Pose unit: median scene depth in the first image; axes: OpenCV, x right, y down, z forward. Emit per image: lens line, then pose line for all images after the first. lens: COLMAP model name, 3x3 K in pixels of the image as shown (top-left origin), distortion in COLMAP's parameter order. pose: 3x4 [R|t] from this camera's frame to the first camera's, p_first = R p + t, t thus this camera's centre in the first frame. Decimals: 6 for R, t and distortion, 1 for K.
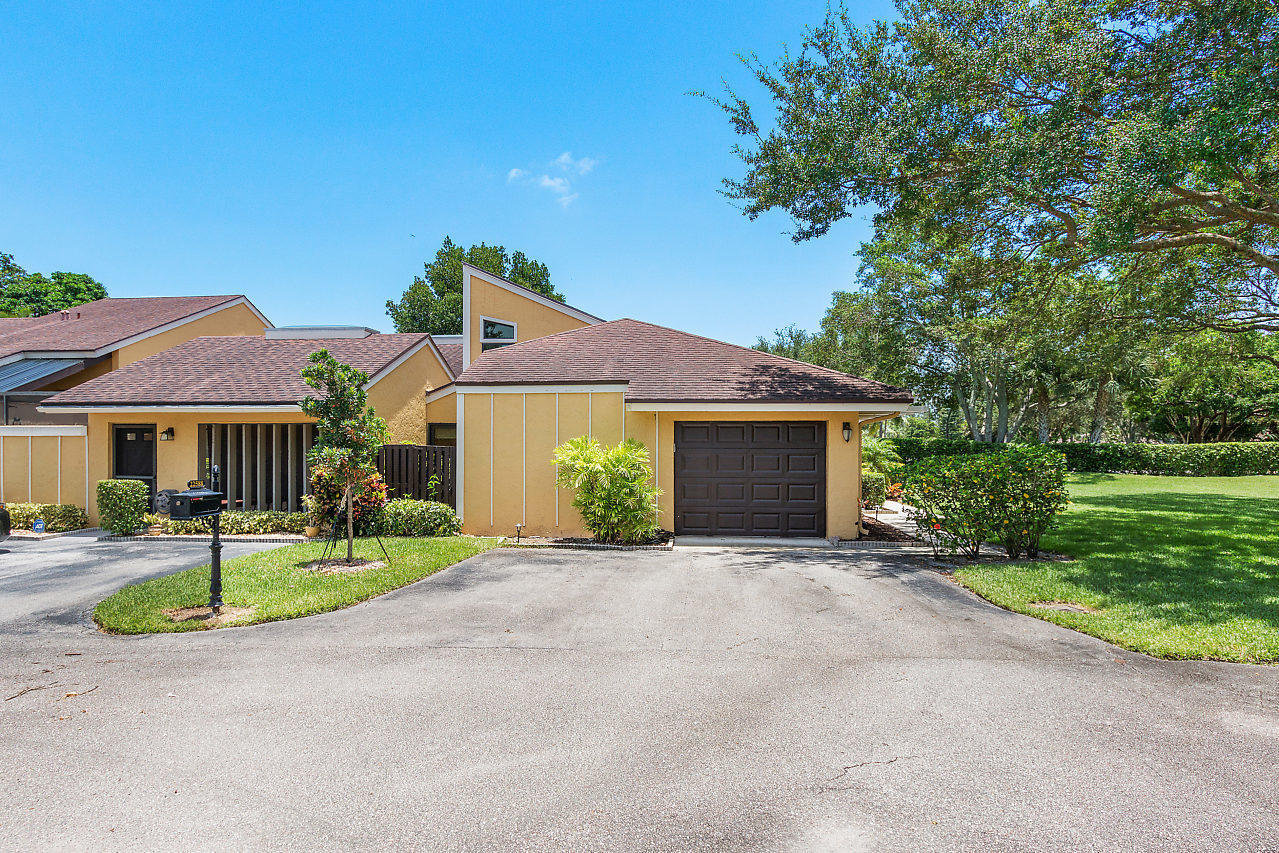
lens RADIAL K [[774.6, 0, 638.1], [0, 774.6, 438.8], [0, 0, 1]] dist [0.001762, 0.000984]
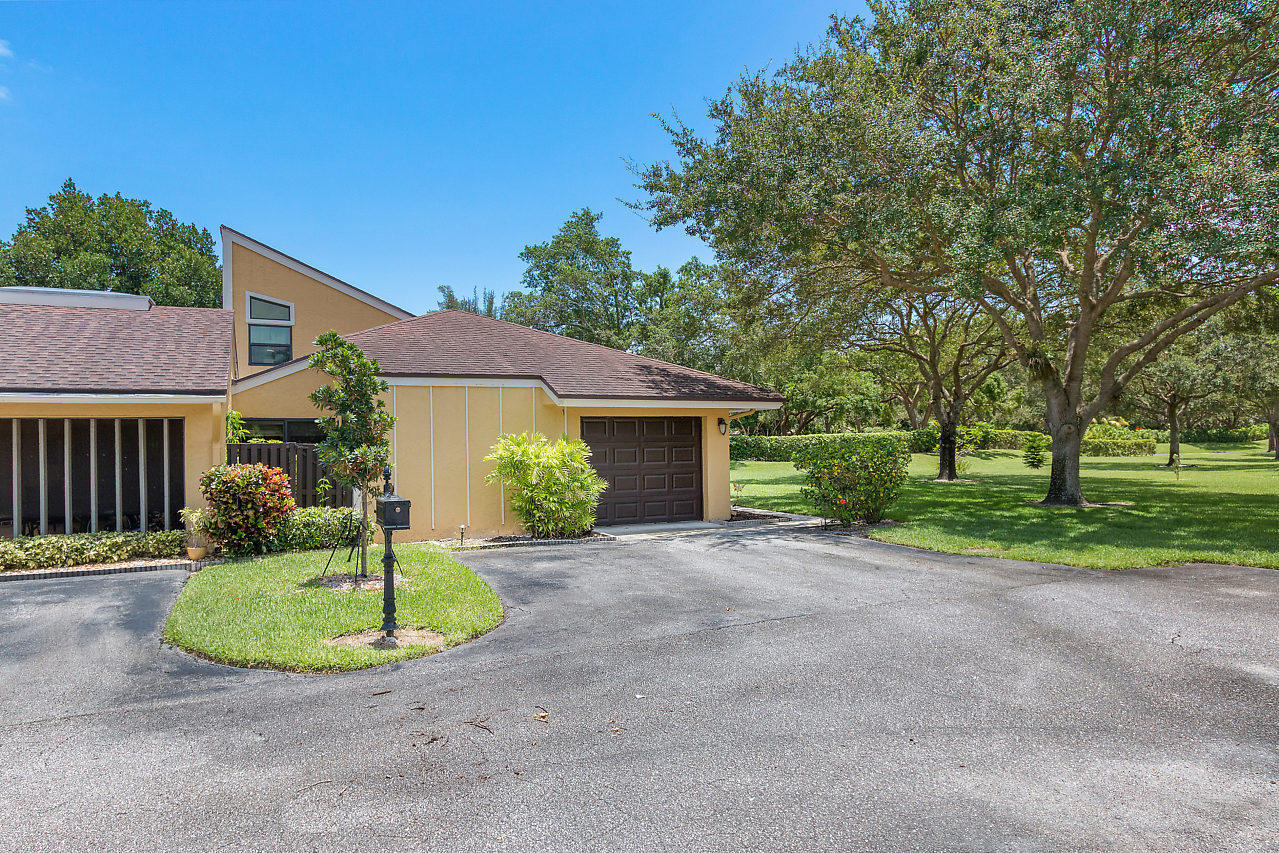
lens RADIAL K [[792.4, 0, 639.5], [0, 792.4, 426.5], [0, 0, 1]] dist [0.018350, -0.000888]
pose [[0.860109, -0.003787, 0.510097, -0.442206], [0.009273, 0.999923, -0.008211, -0.000140], [-0.510026, 0.011792, 0.860078, 0.054683]]
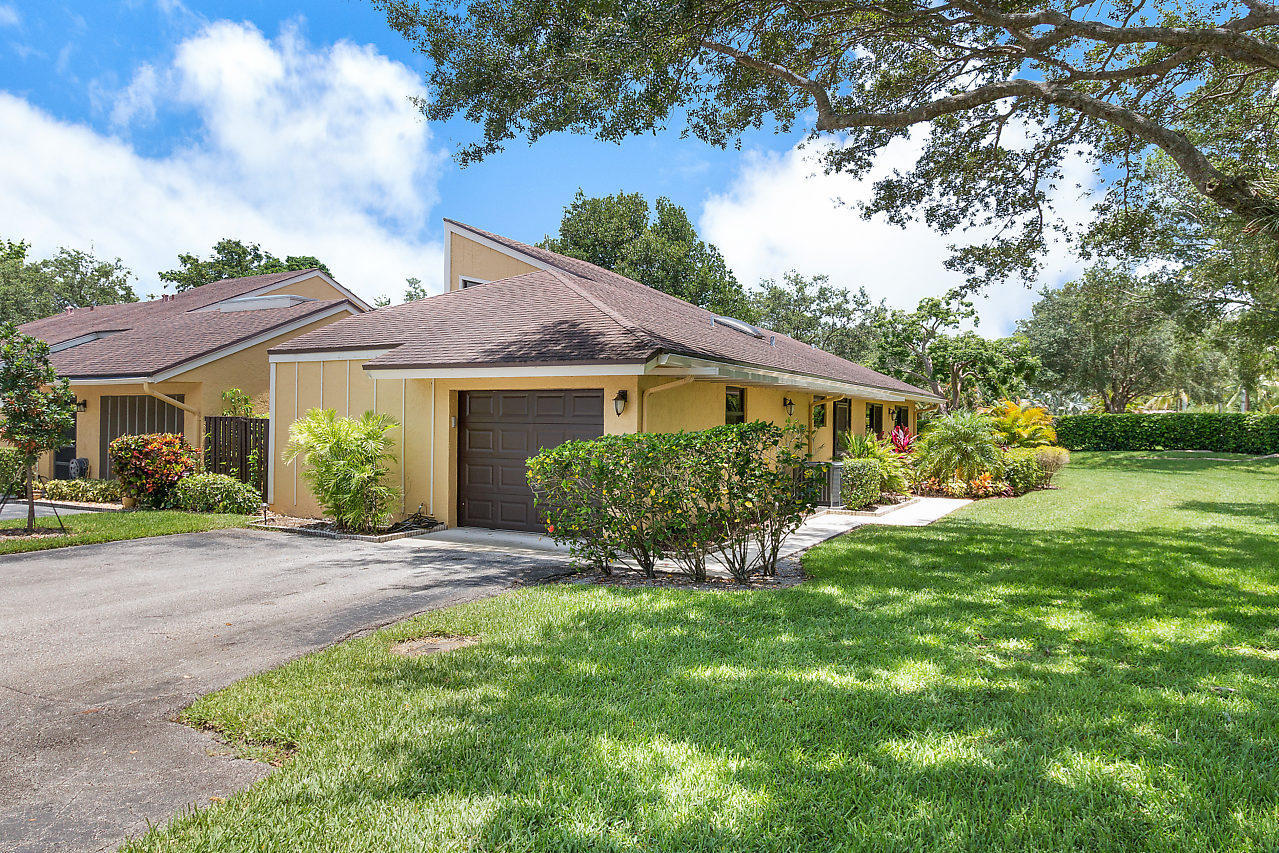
lens RADIAL K [[894.4, 0, 639.5], [0, 894.4, 426.5], [0, 0, 1]] dist [0.001712, 0.000338]
pose [[0.919229, 0.009803, -0.393602, 0.655067], [-0.005024, 0.999901, 0.013170, 0.002868], [0.393692, -0.010129, 0.919187, 0.198869]]
